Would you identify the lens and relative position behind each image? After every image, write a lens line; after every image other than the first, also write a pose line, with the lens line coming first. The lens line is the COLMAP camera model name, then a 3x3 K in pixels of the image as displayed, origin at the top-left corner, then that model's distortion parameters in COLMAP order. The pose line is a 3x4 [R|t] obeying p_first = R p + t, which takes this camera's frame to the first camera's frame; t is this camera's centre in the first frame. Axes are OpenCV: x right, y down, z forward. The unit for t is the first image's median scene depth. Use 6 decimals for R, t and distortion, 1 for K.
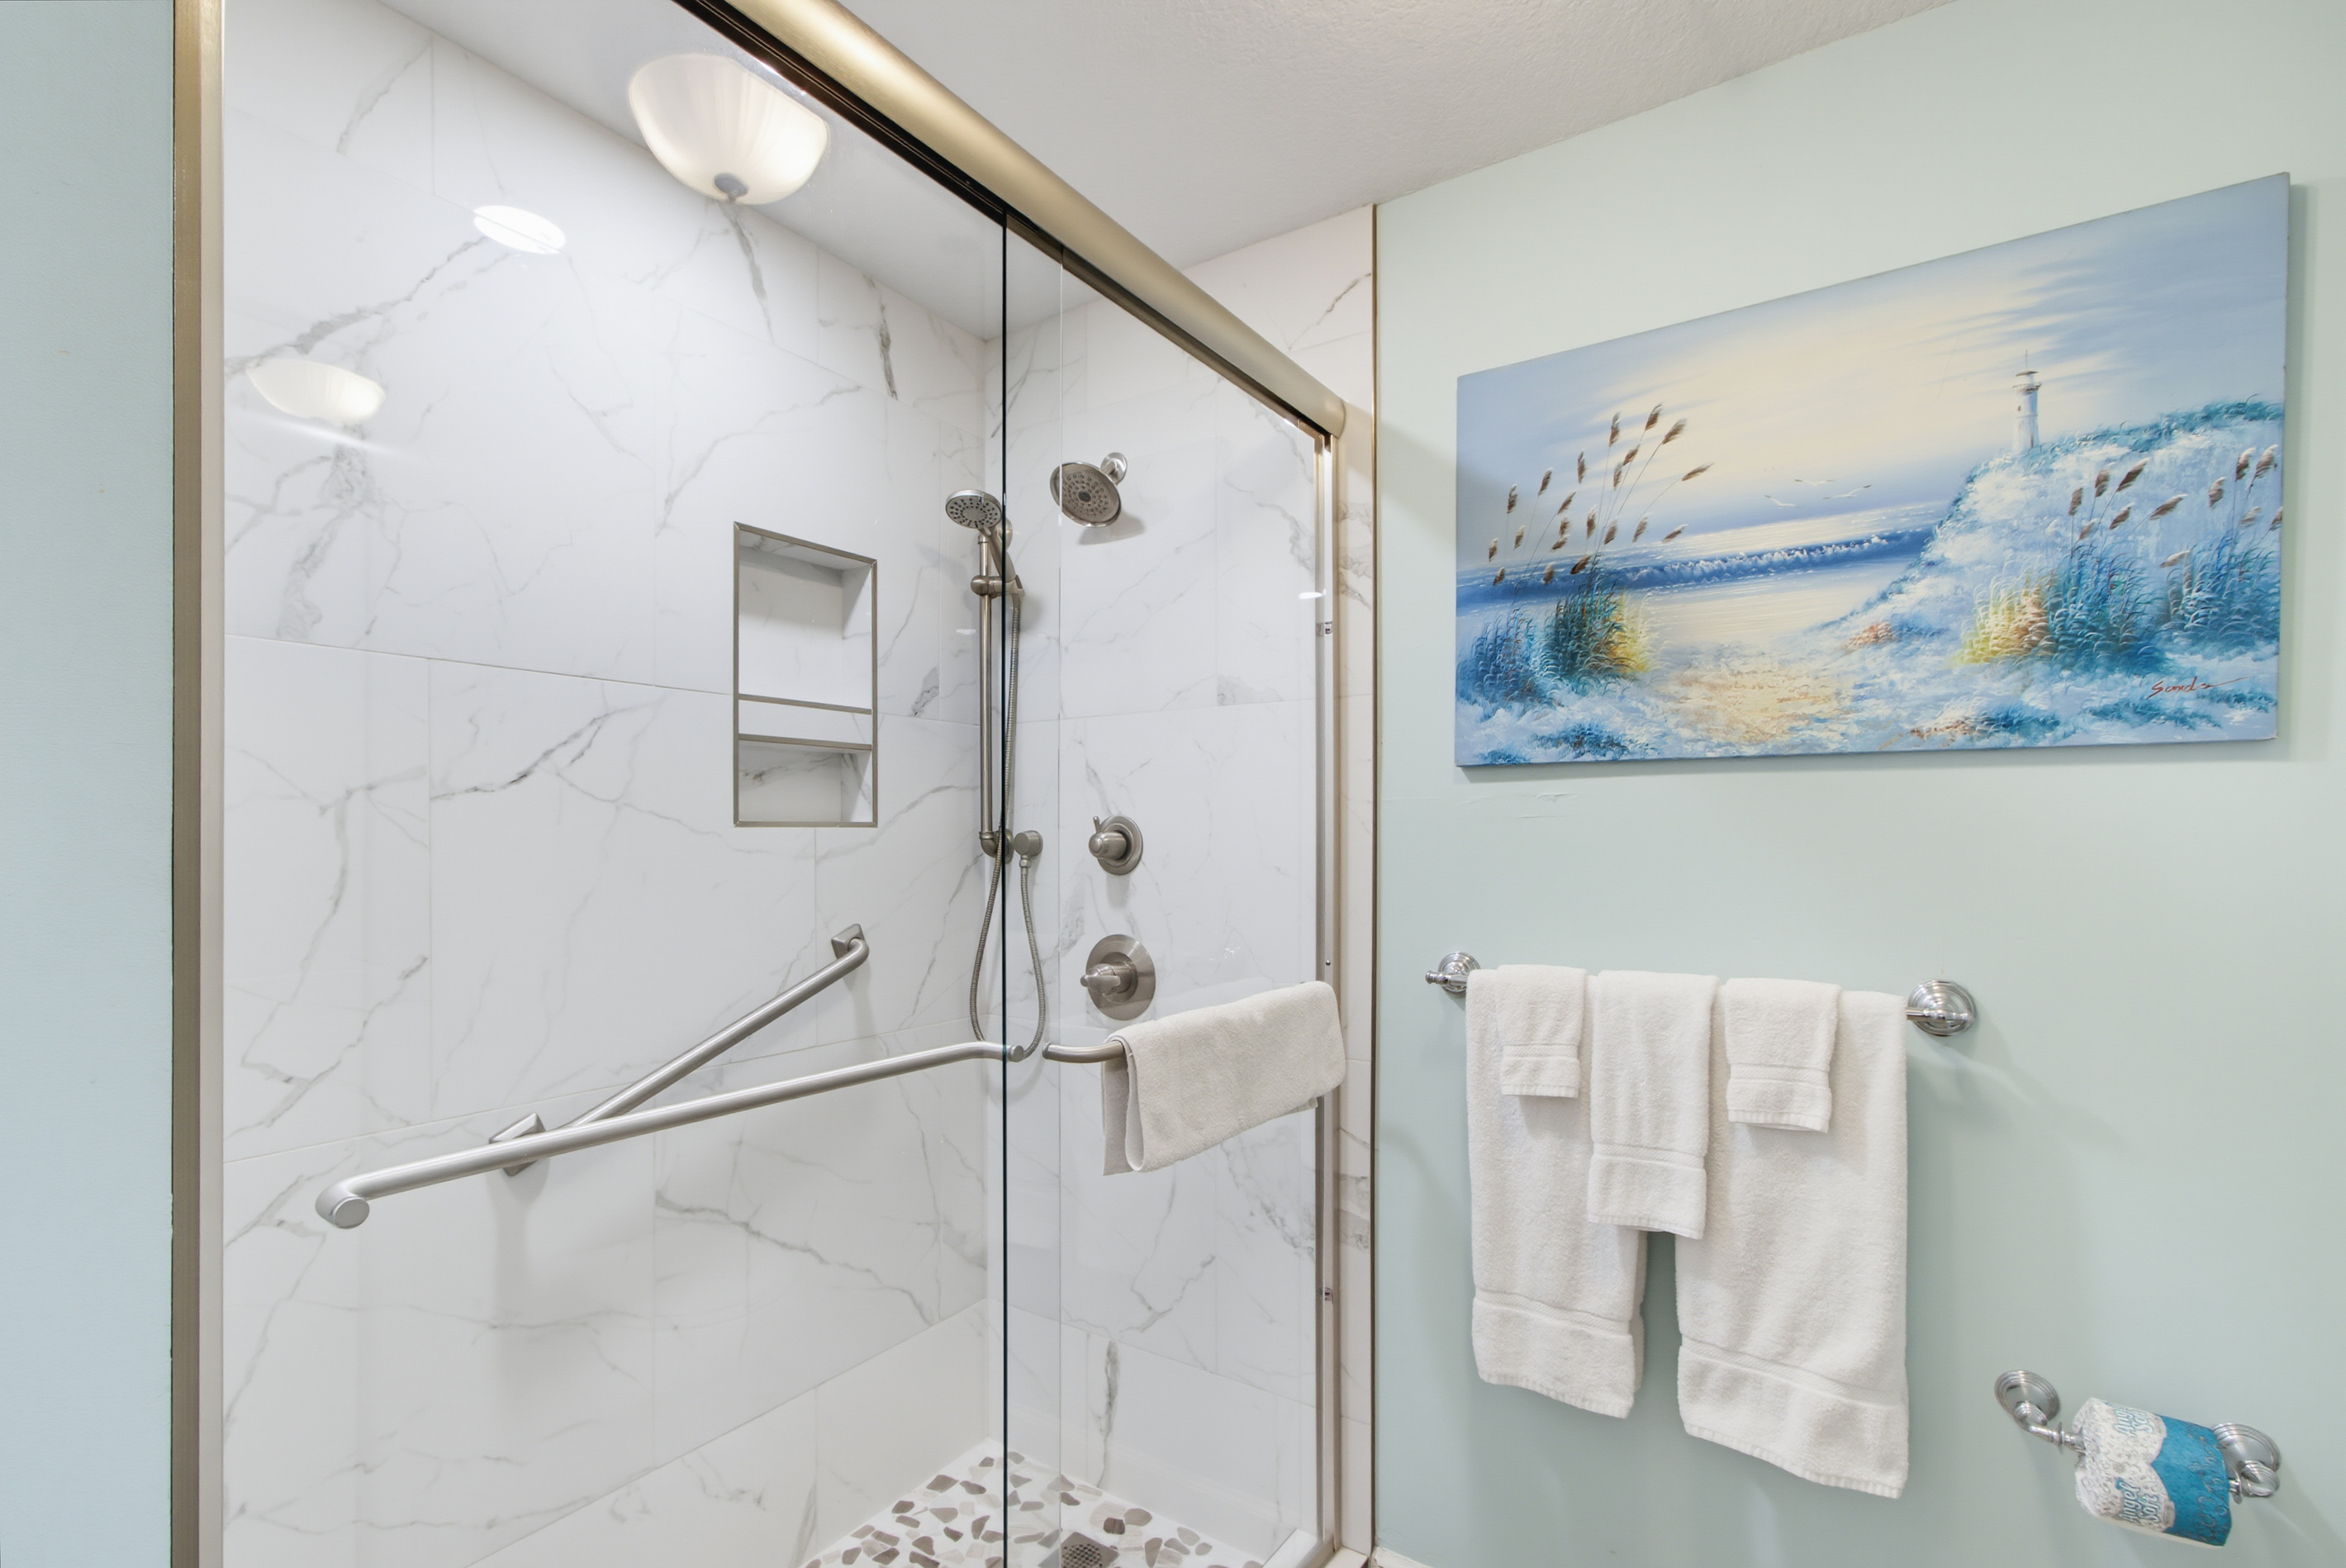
lens RADIAL K [[1075.0, 0, 1166.2], [0, 1075.0, 839.2], [0, 0, 1]] dist [0.001686, 0.000800]
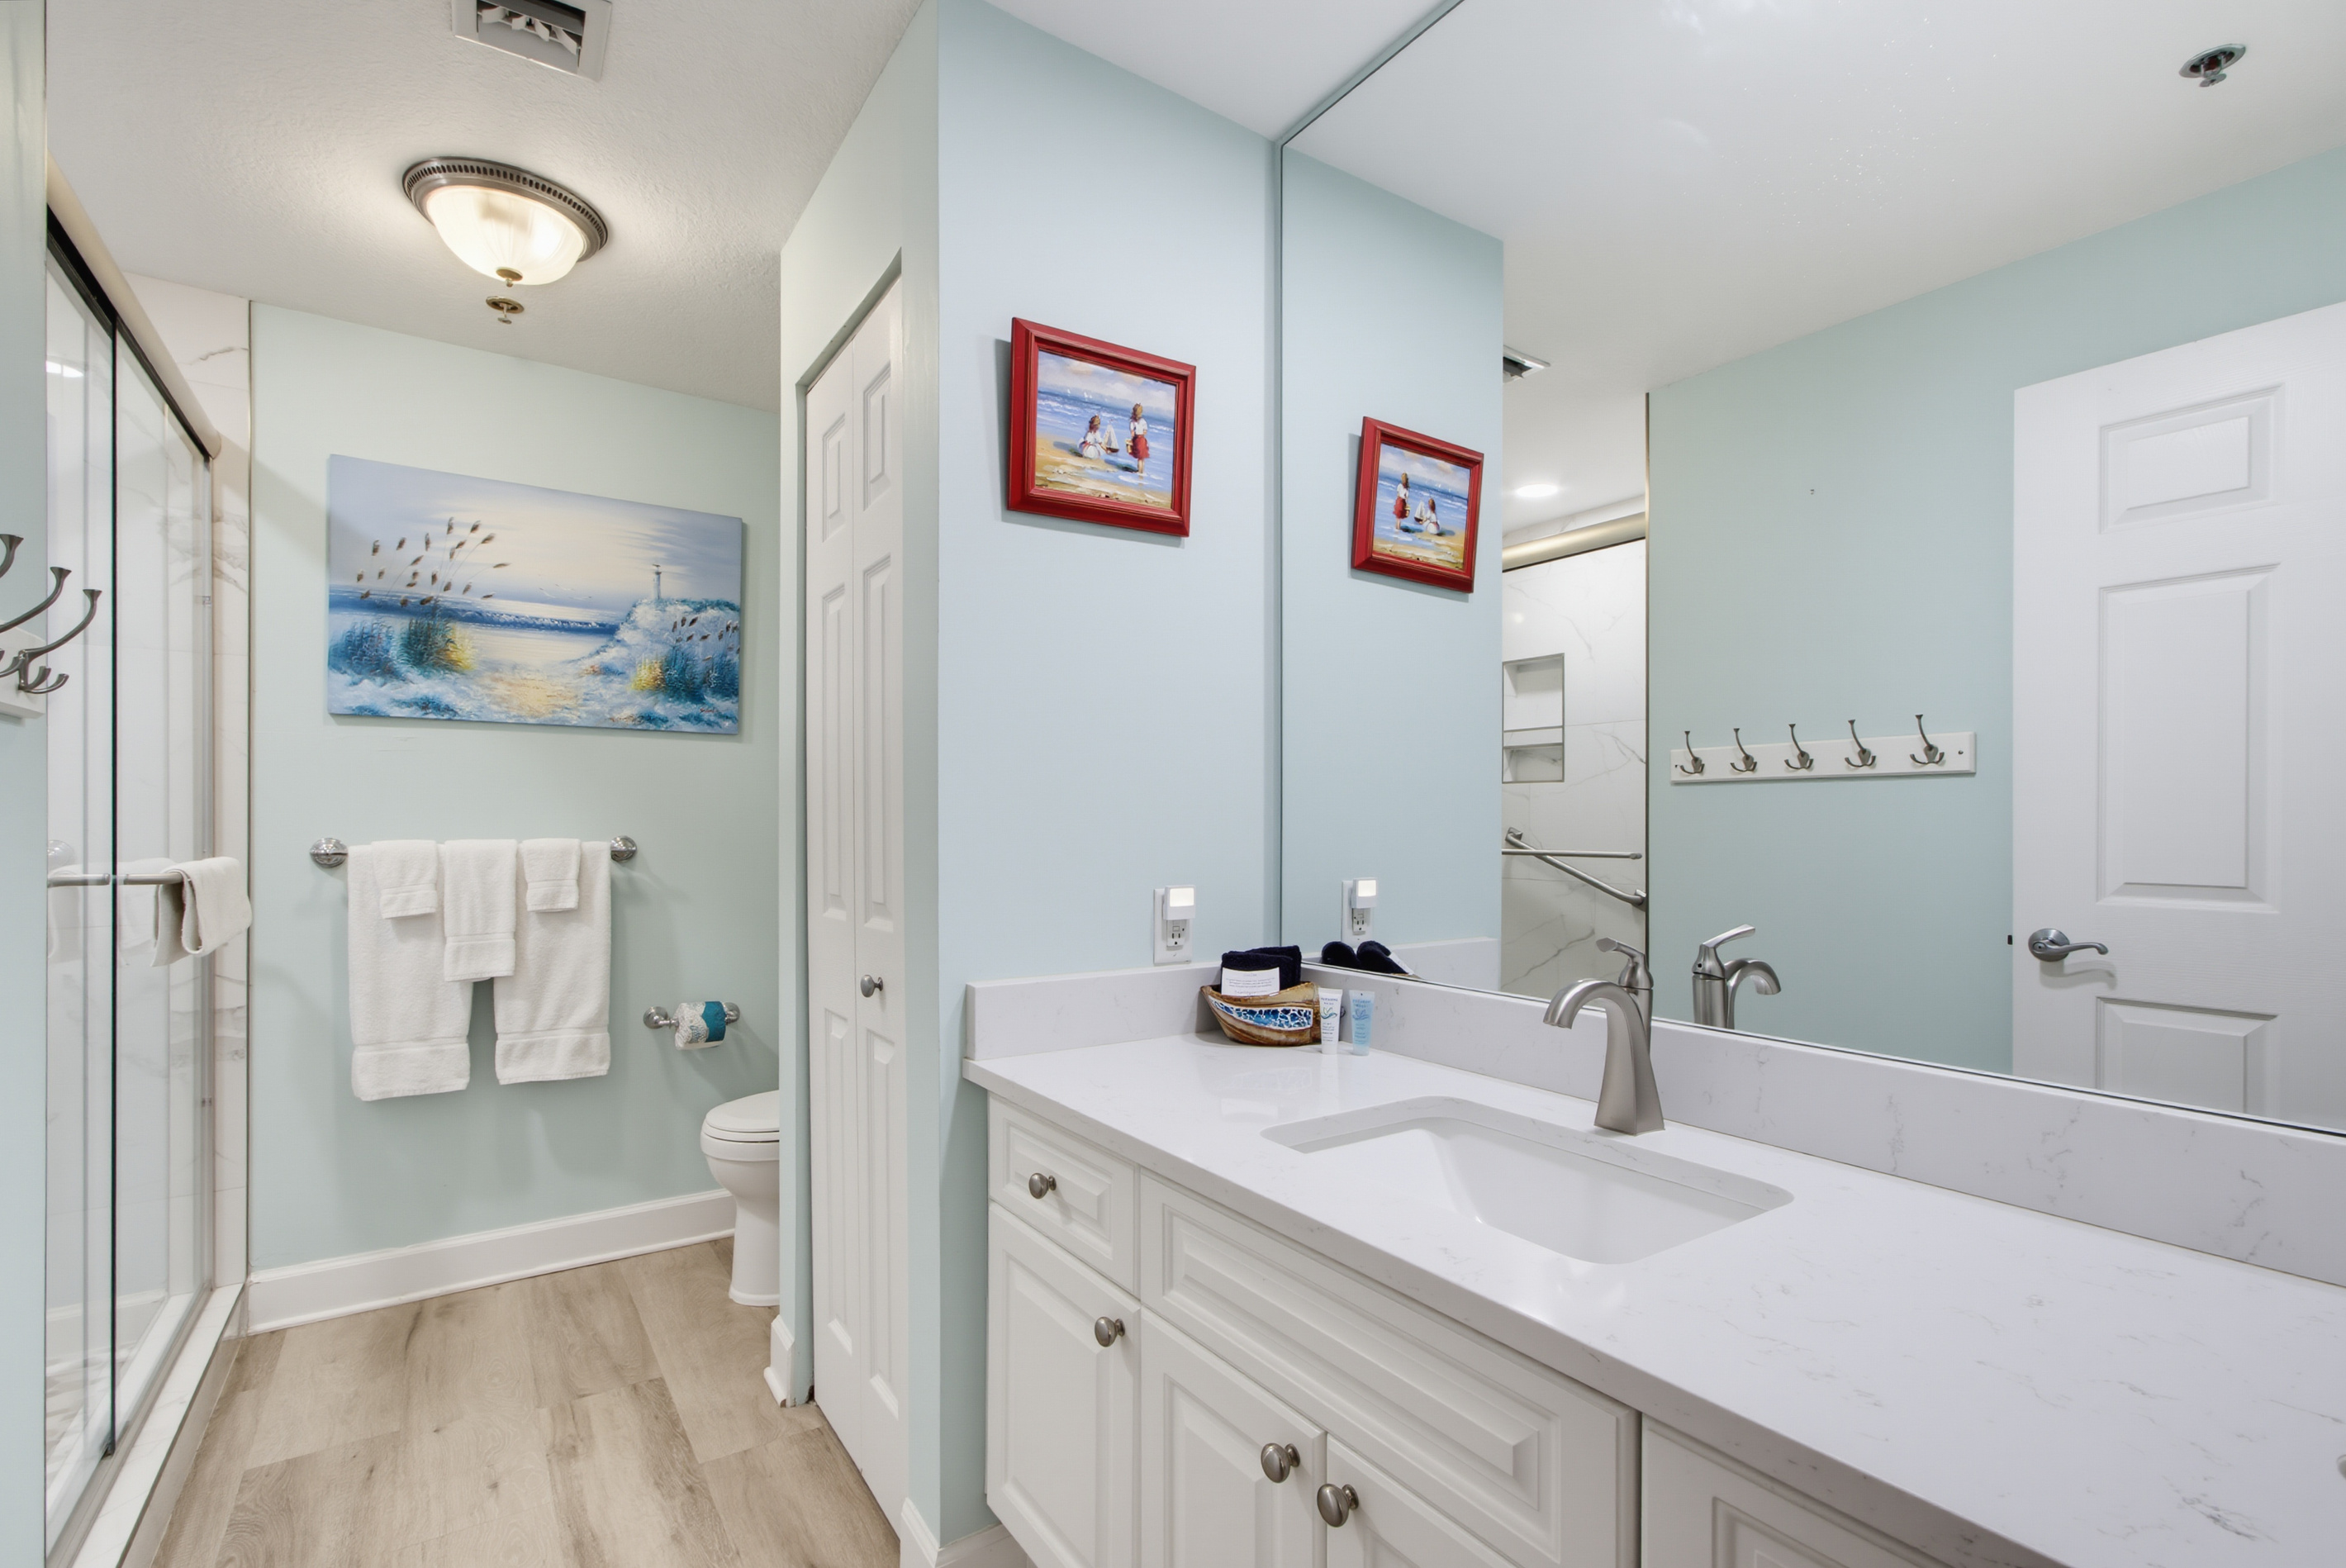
lens RADIAL K [[1090.5, 0, 1169.2], [0, 1090.5, 819.5], [0, 0, 1]] dist [0.002727, 0.000736]
pose [[0.368910, 0.007576, 0.929434, -0.846653], [0.001821, 0.999959, -0.008874, 0.113142], [-0.929464, 0.004966, 0.368881, -0.769121]]
